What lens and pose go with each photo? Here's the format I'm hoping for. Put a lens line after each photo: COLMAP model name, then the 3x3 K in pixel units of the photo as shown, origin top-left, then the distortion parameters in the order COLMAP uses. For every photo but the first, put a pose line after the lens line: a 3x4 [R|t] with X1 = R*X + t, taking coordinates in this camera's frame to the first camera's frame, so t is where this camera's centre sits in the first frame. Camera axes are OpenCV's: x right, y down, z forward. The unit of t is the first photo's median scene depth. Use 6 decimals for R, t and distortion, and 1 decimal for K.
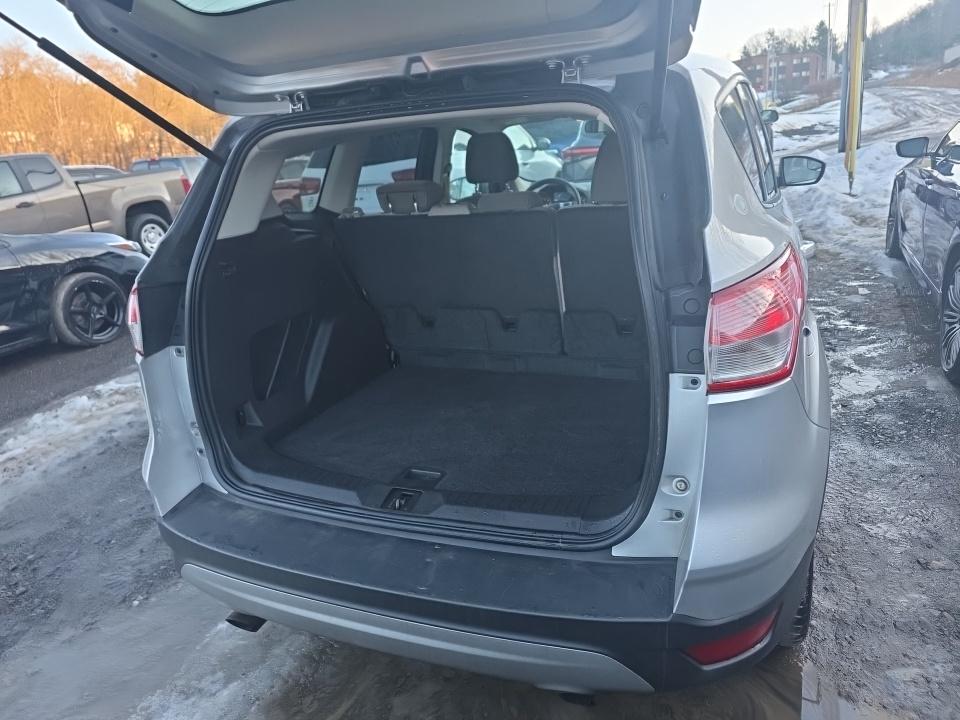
lens RADIAL K [[666.5, 0, 476.1], [0, 666.5, 335.4], [0, 0, 1]] dist [0.043985, -0.023472]
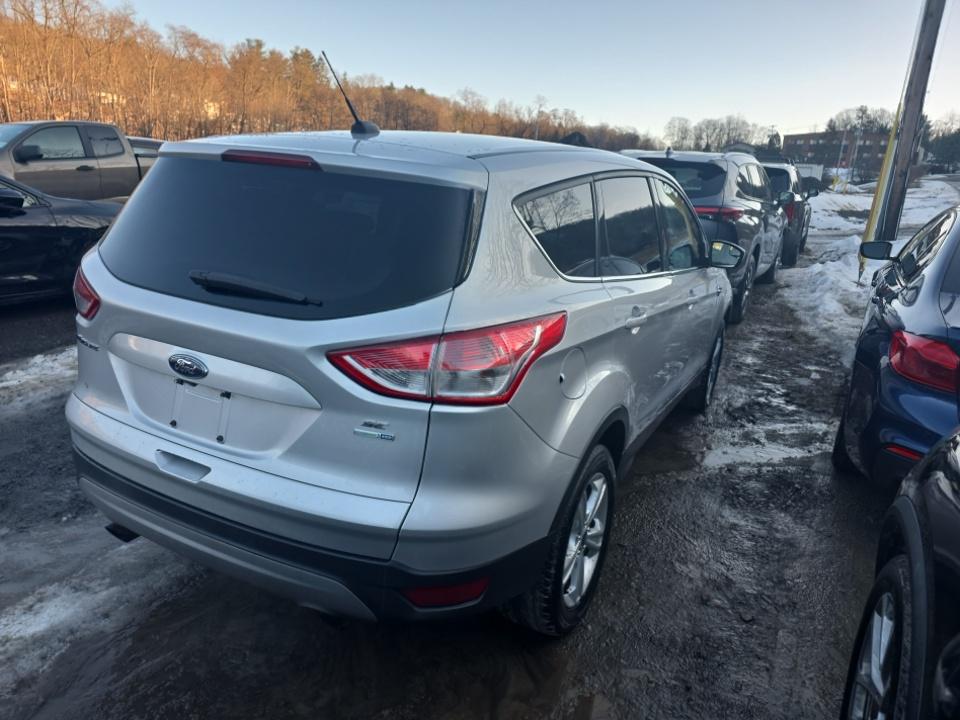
lens RADIAL K [[666.5, 0, 476.1], [0, 666.5, 335.4], [0, 0, 1]] dist [0.043985, -0.023472]
pose [[0.984290, 0.168612, -0.052372, 0.129546], [-0.170384, 0.984877, -0.031411, -0.005947], [0.046284, 0.039841, 0.998134, -0.101973]]
